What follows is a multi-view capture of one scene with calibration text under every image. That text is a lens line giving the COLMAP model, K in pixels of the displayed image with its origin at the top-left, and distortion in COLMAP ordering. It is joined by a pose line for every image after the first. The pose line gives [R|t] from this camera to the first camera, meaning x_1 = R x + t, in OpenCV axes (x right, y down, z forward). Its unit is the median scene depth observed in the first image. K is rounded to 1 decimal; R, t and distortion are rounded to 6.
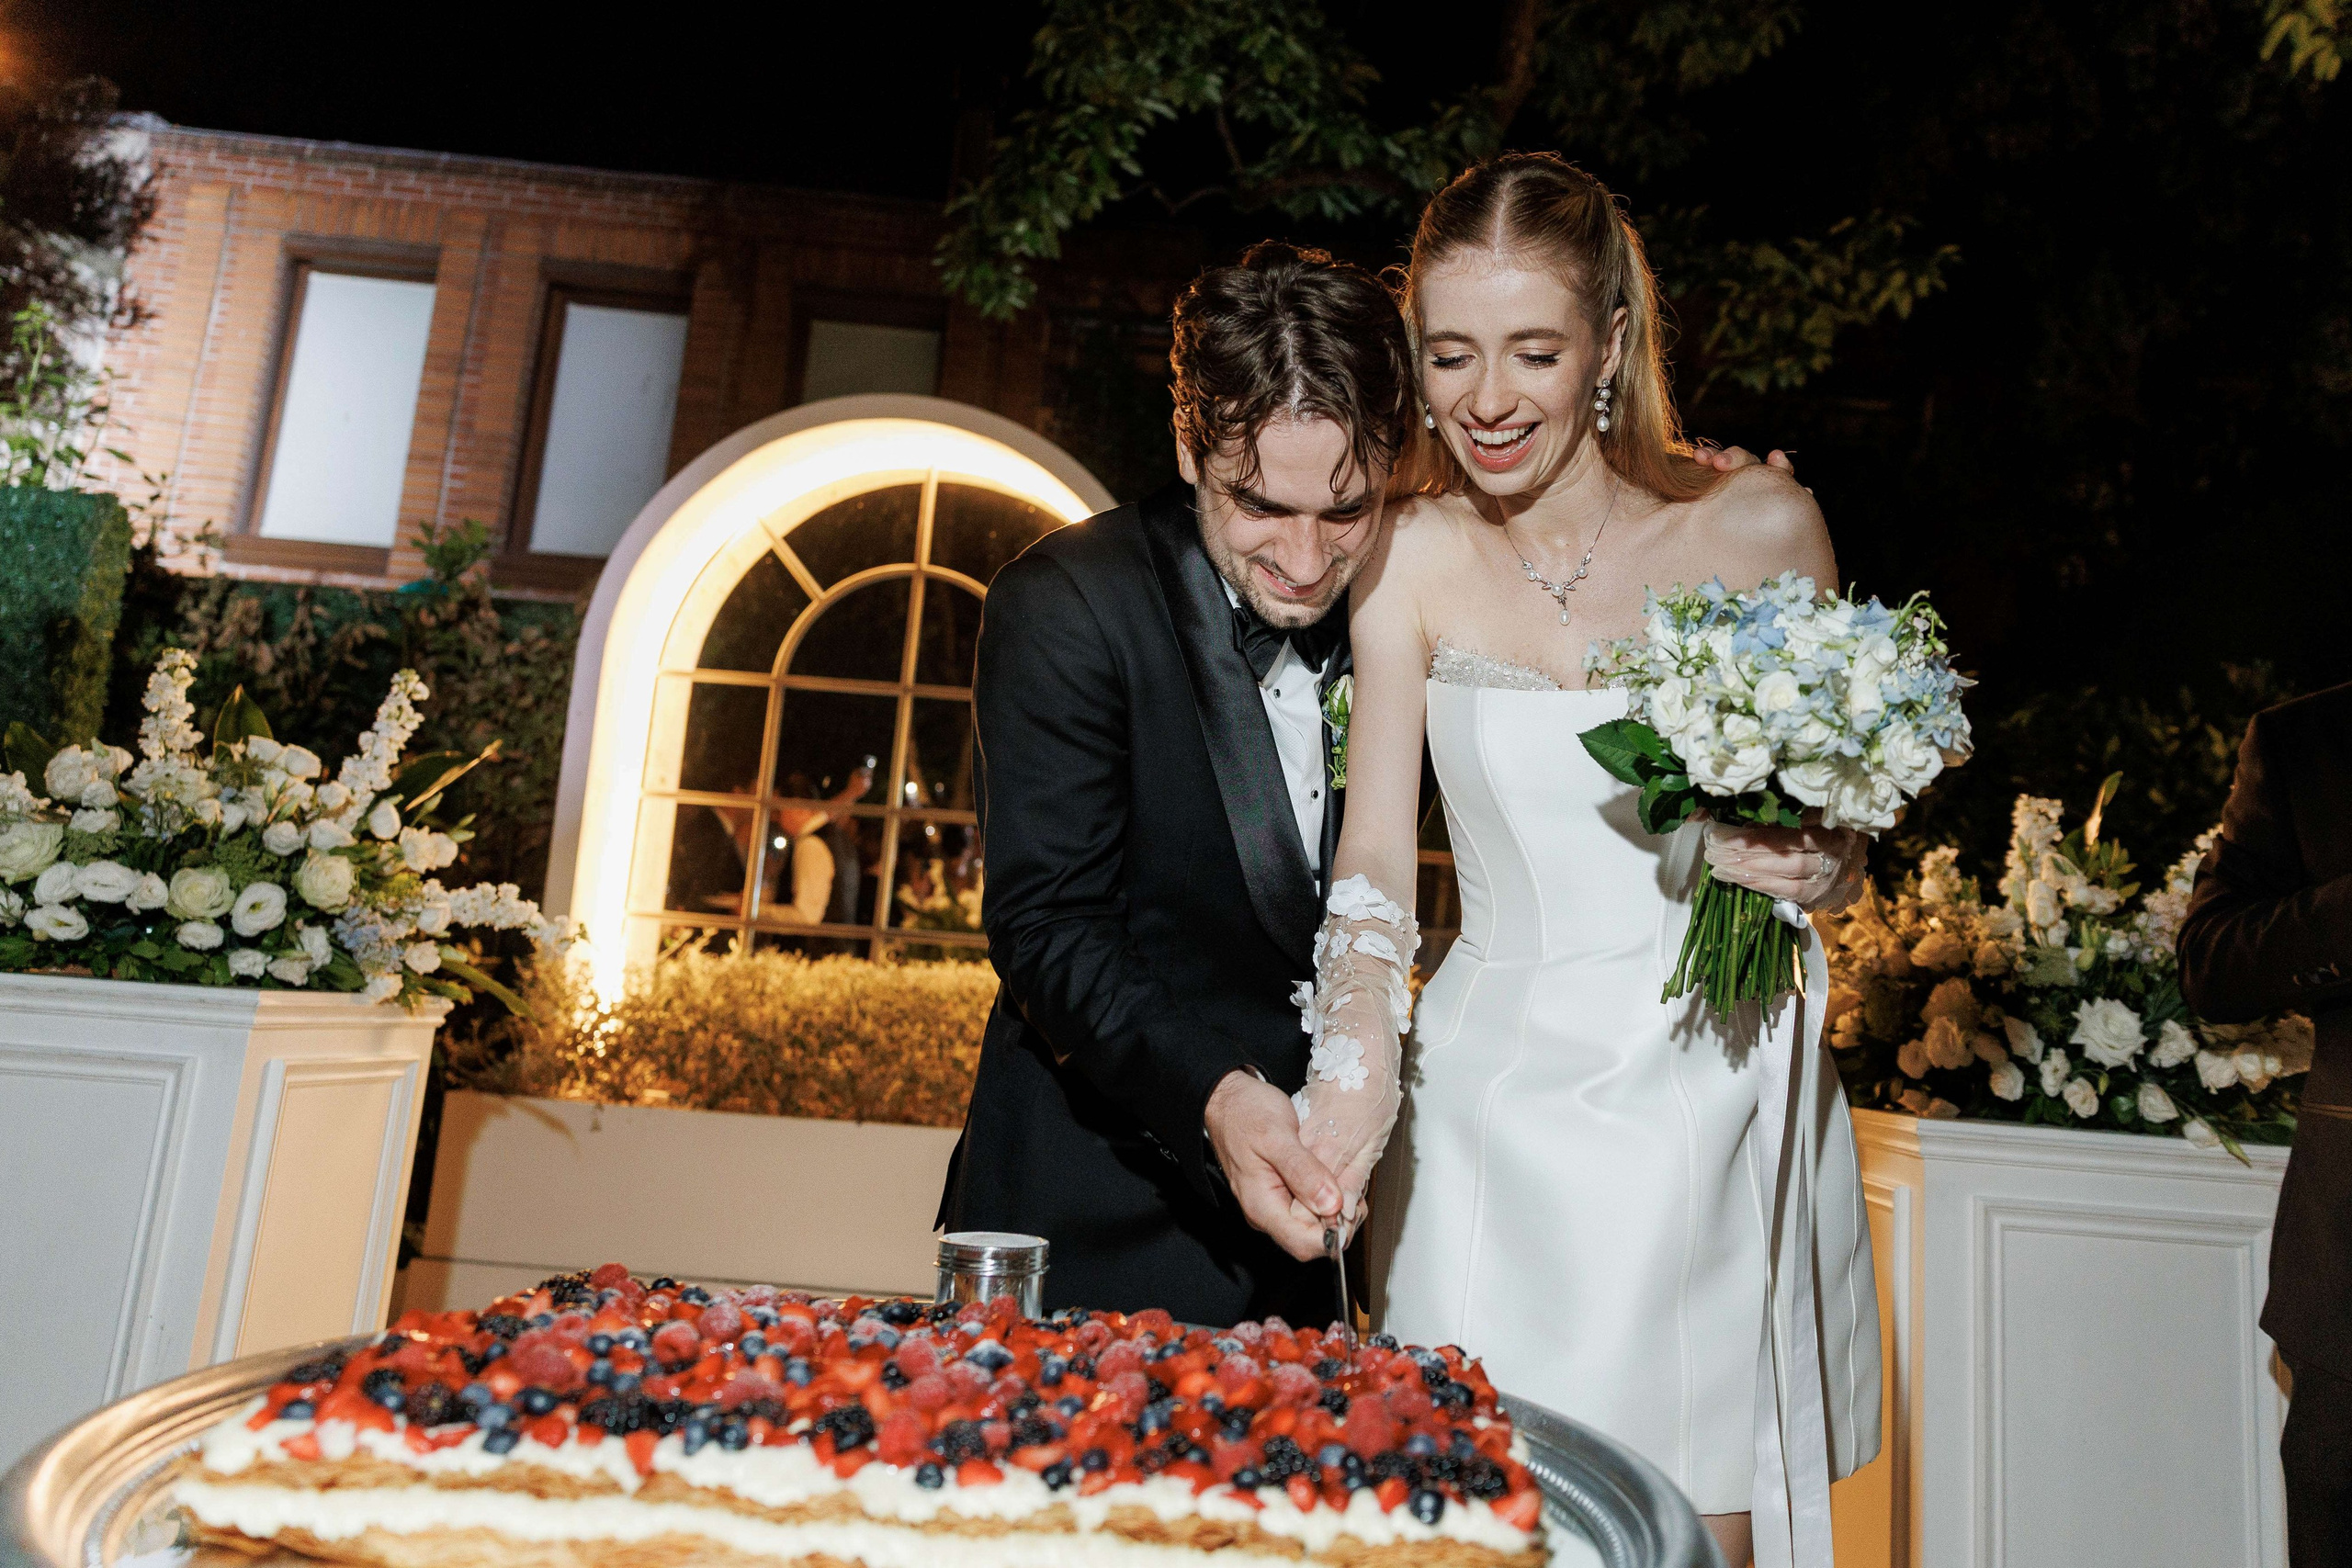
lens RADIAL K [[1737.4, 0, 1300.4], [0, 1737.4, 710.4], [0, 0, 1]] dist [0.012407, 0.003344]
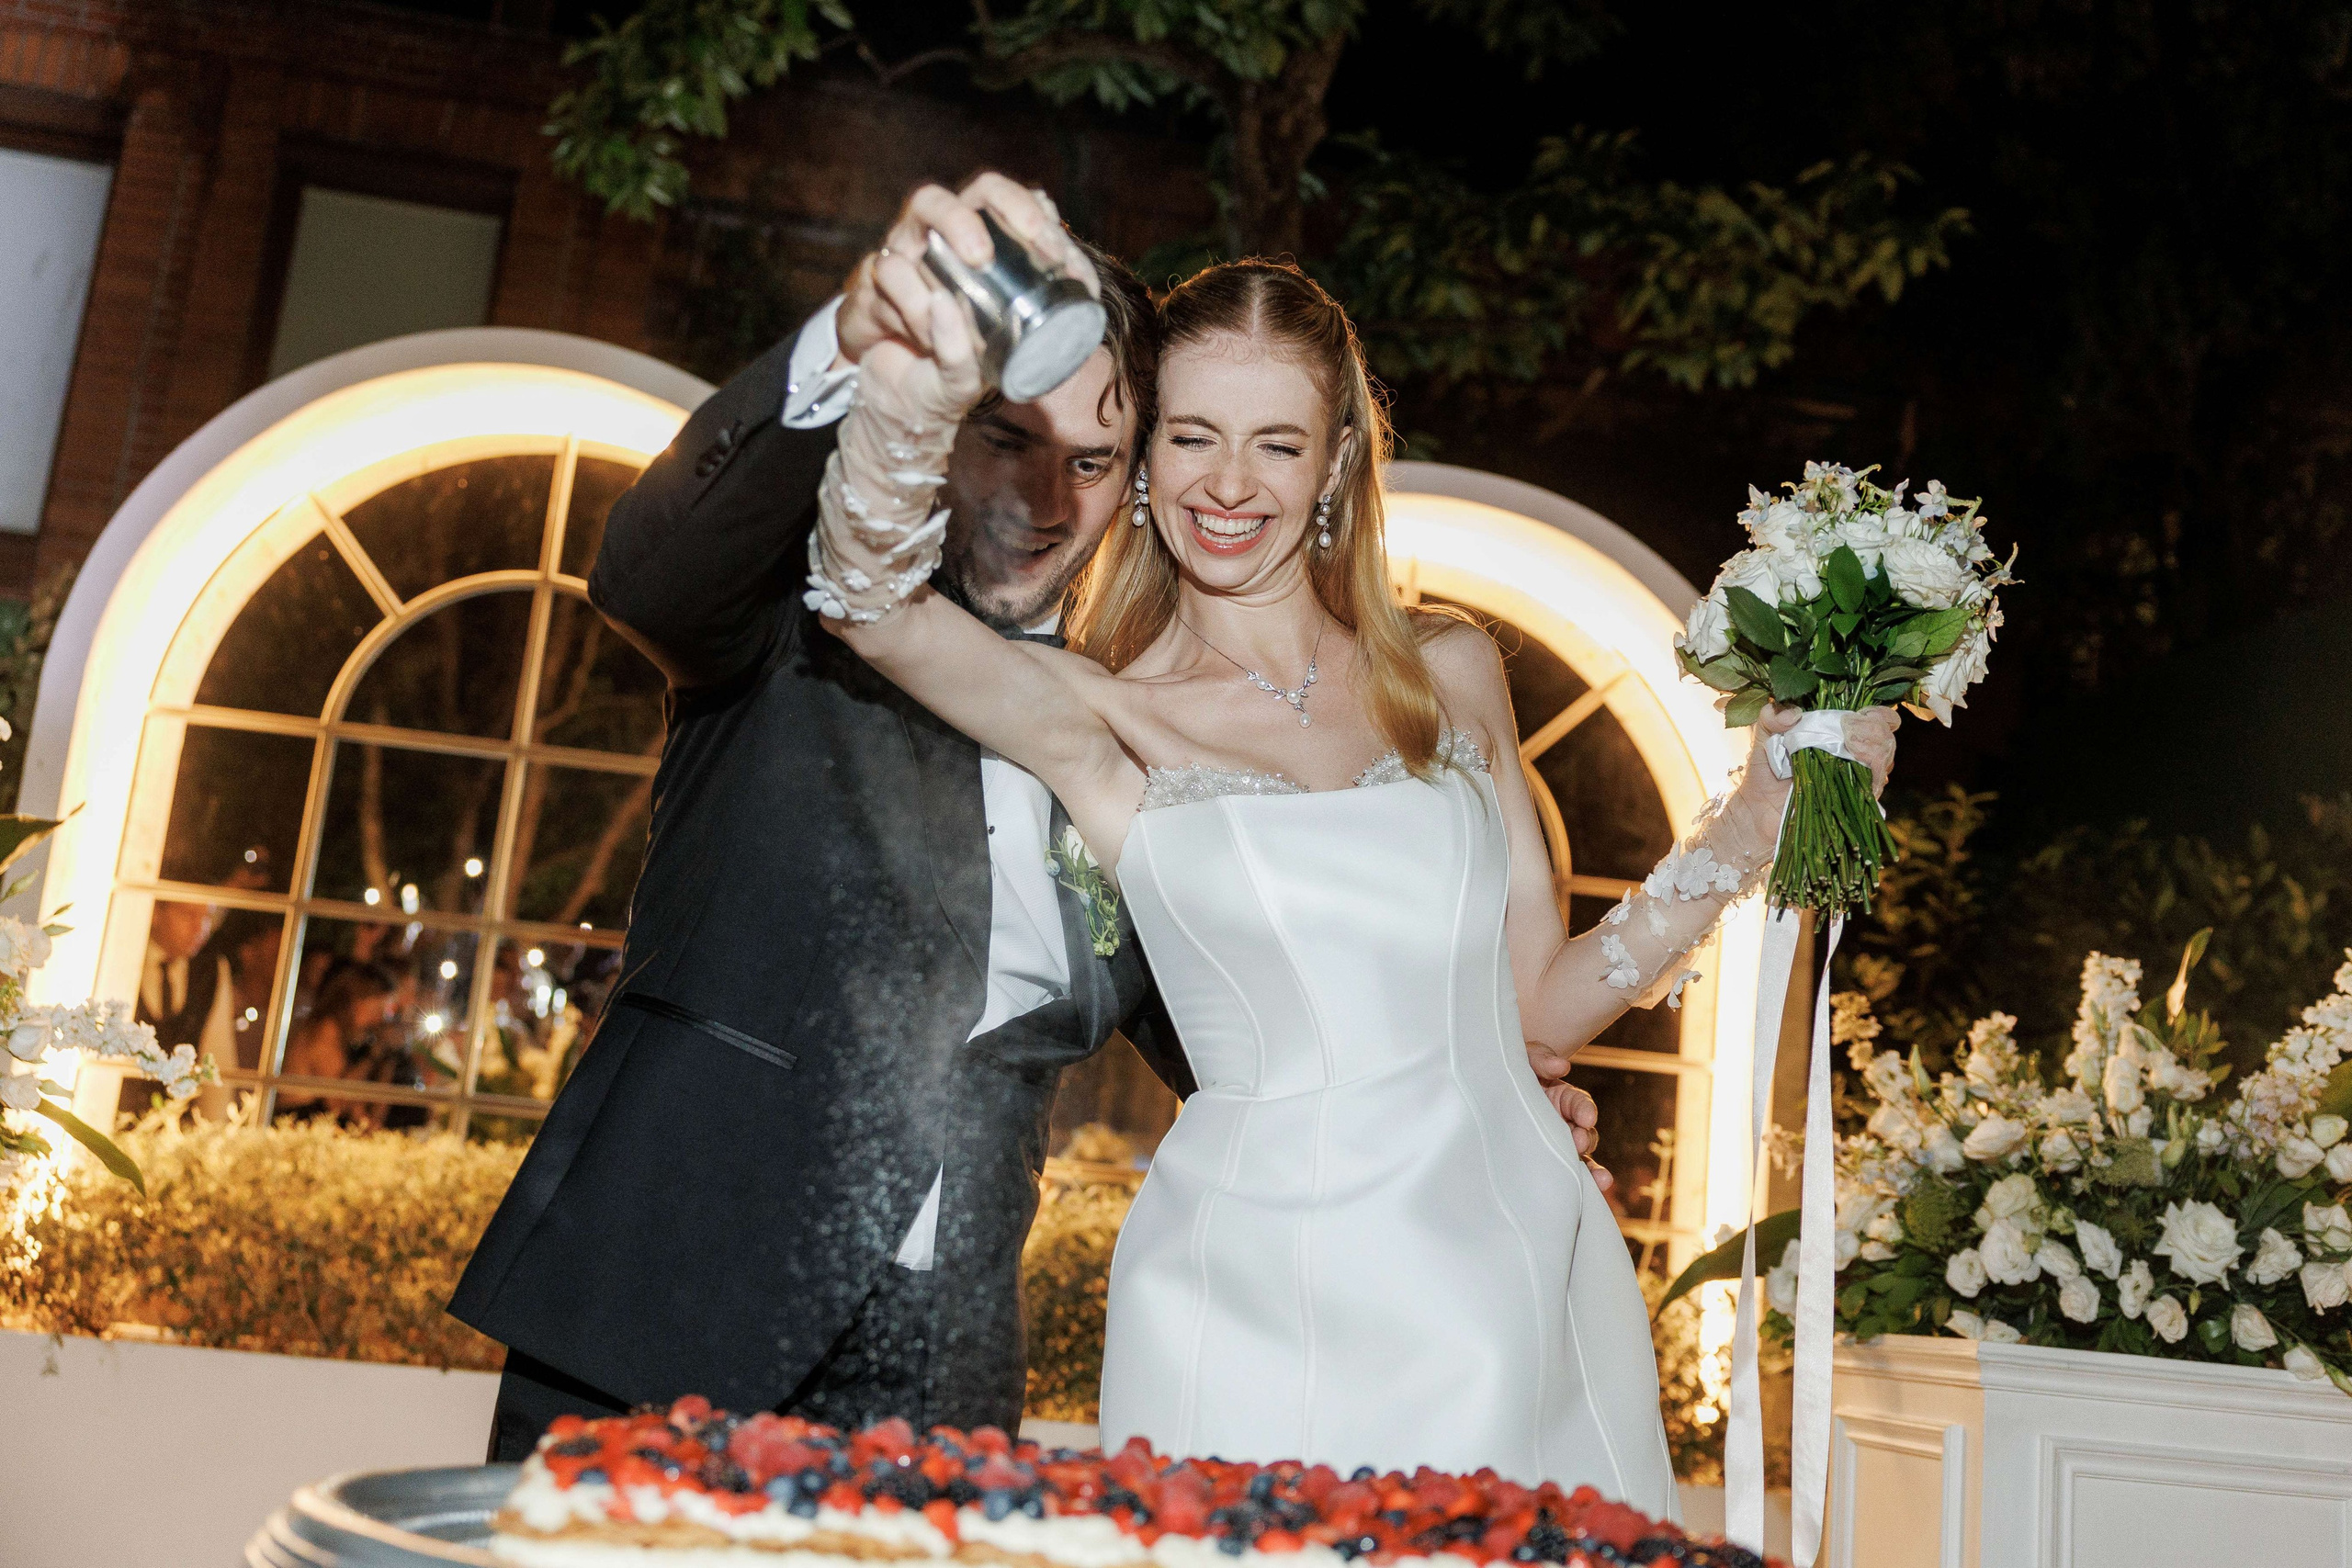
lens RADIAL K [[2636.3, 0, 1258.1], [0, 2636.3, 716.5], [0, 0, 1]] dist [0.011700, -0.006771]
pose [[0.991540, 0.047861, 0.120655, -0.061242], [-0.043593, 0.998335, -0.037769, 0.001328], [-0.122261, 0.032190, 0.991976, -0.084262]]
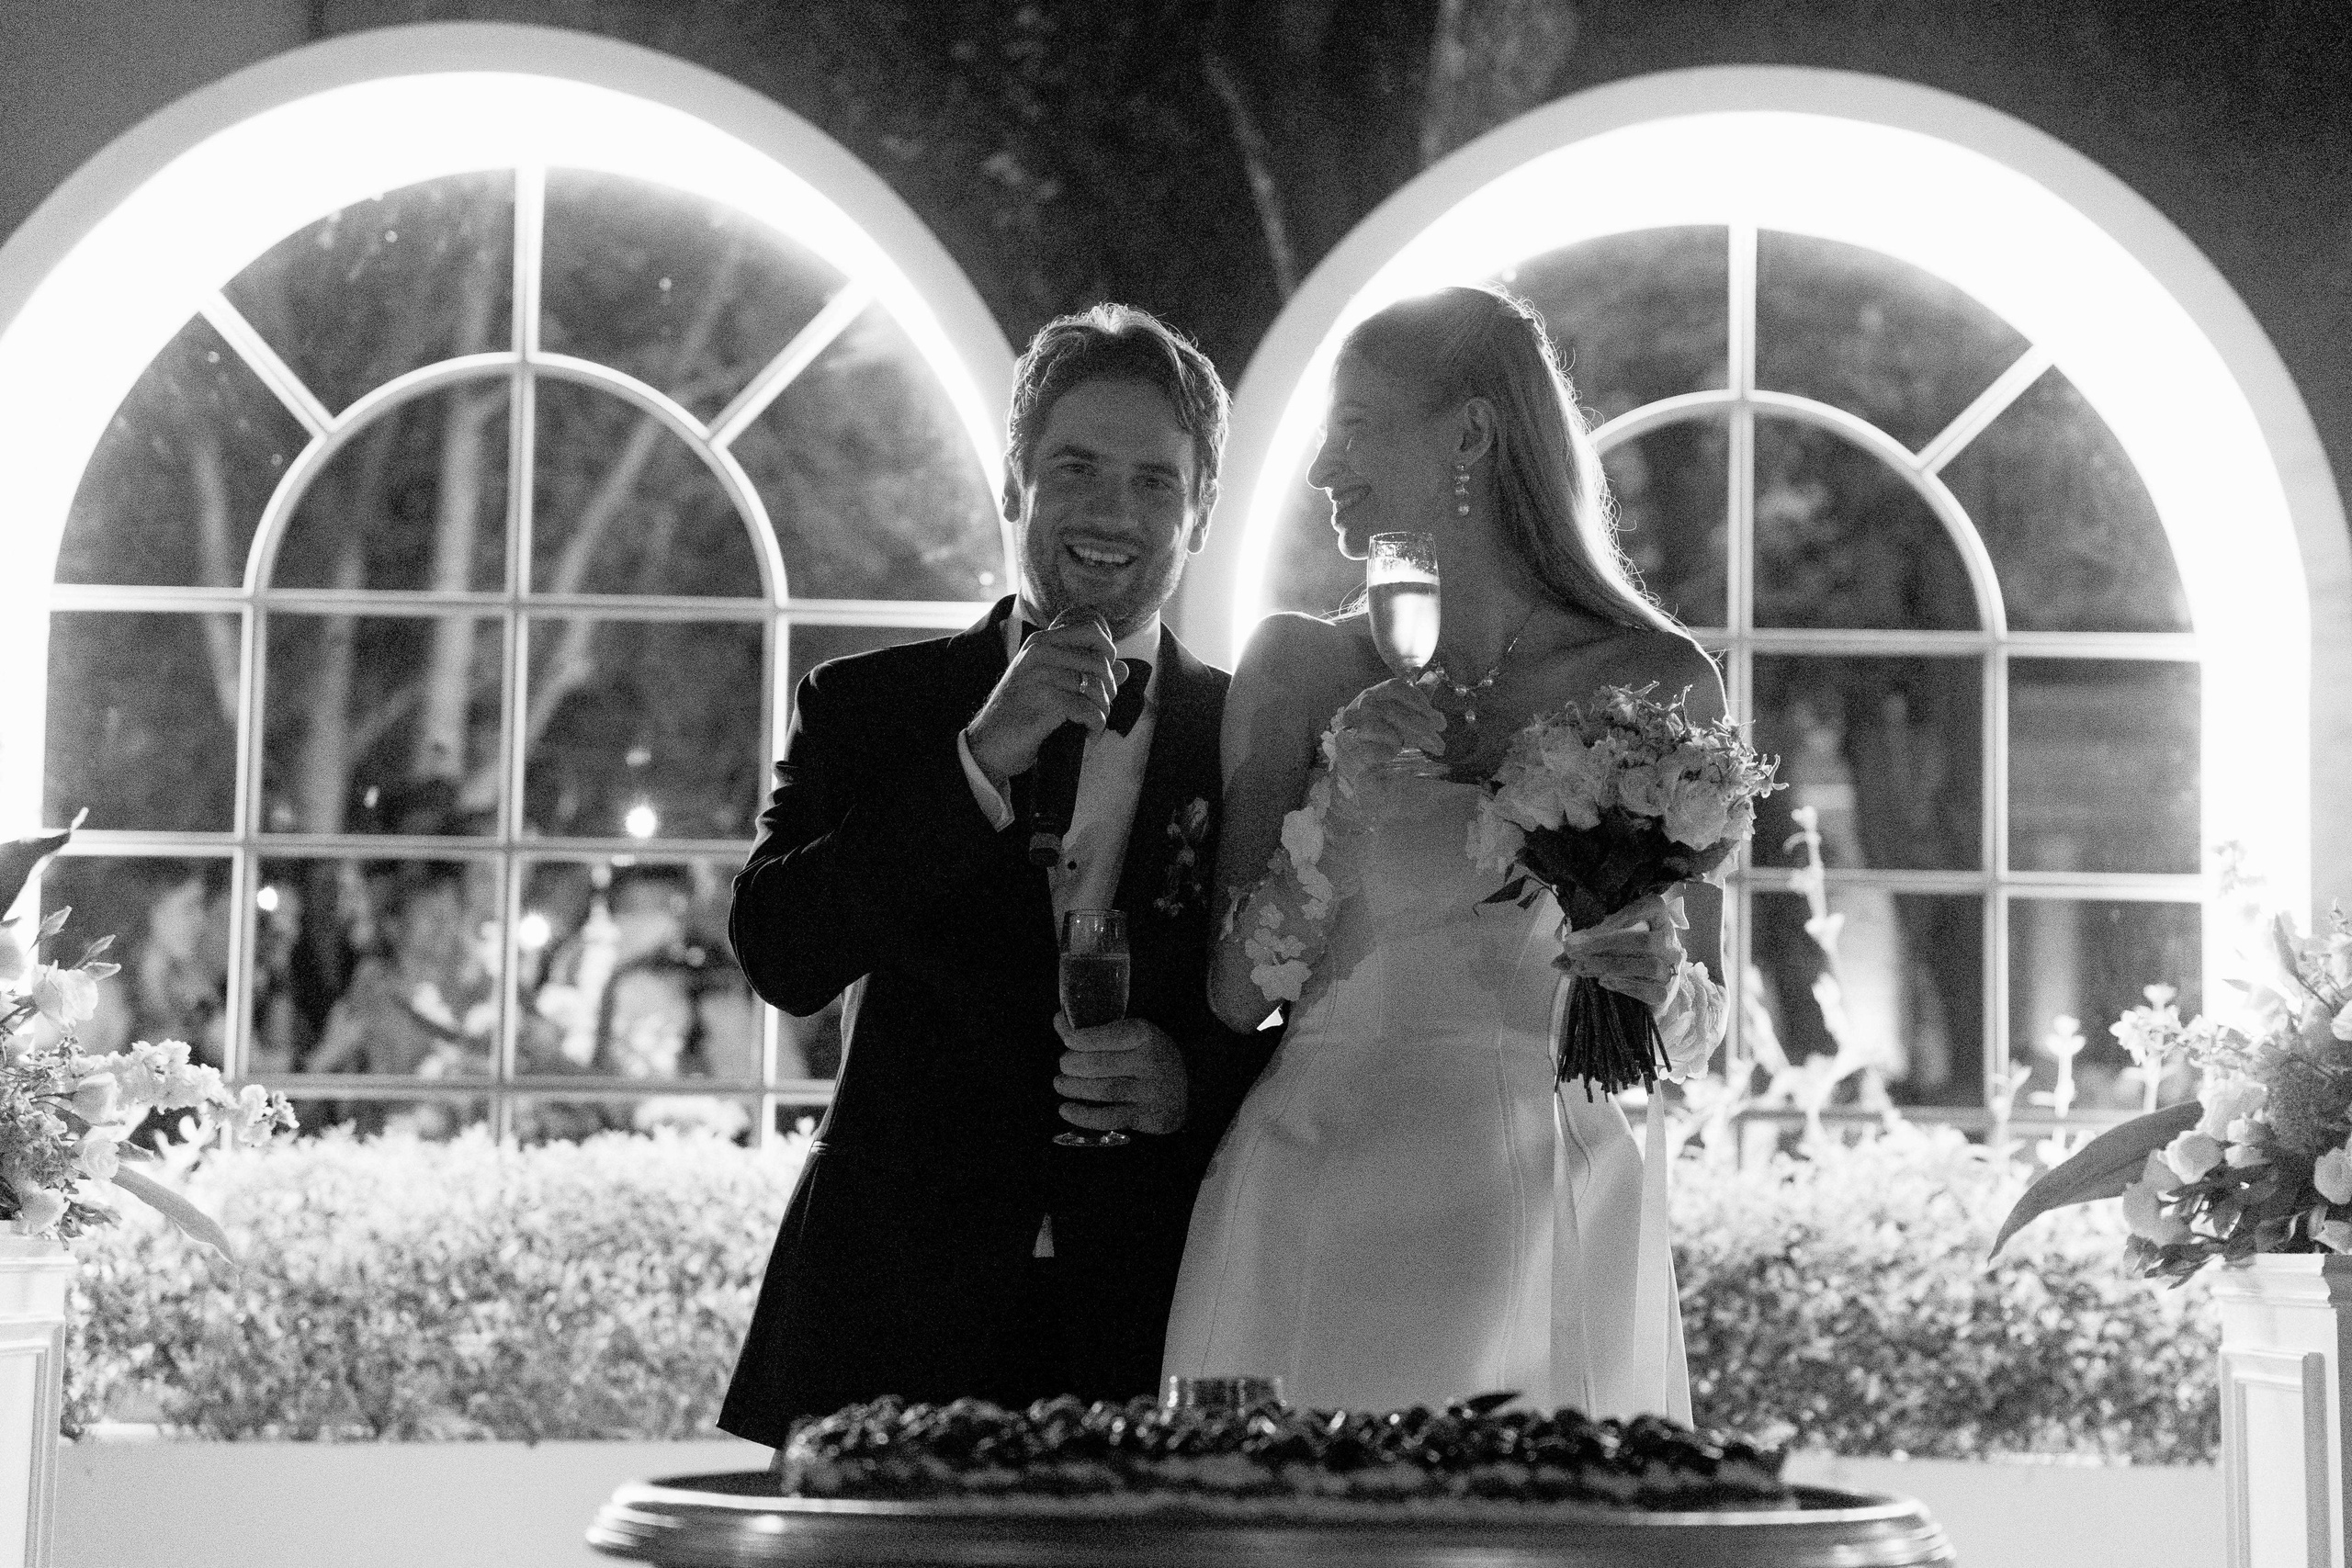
lens RADIAL K [[4793.6, 0, 1271.9], [0, 4793.6, 781.6], [0, 0, 1]] dist [0.253221, 0.240314]
pose [[0.998018, -0.056339, 0.028036, -0.050607], [0.054022, 0.995527, 0.077503, -0.057184], [-0.032277, -0.075835, 0.996598, -0.402455]]
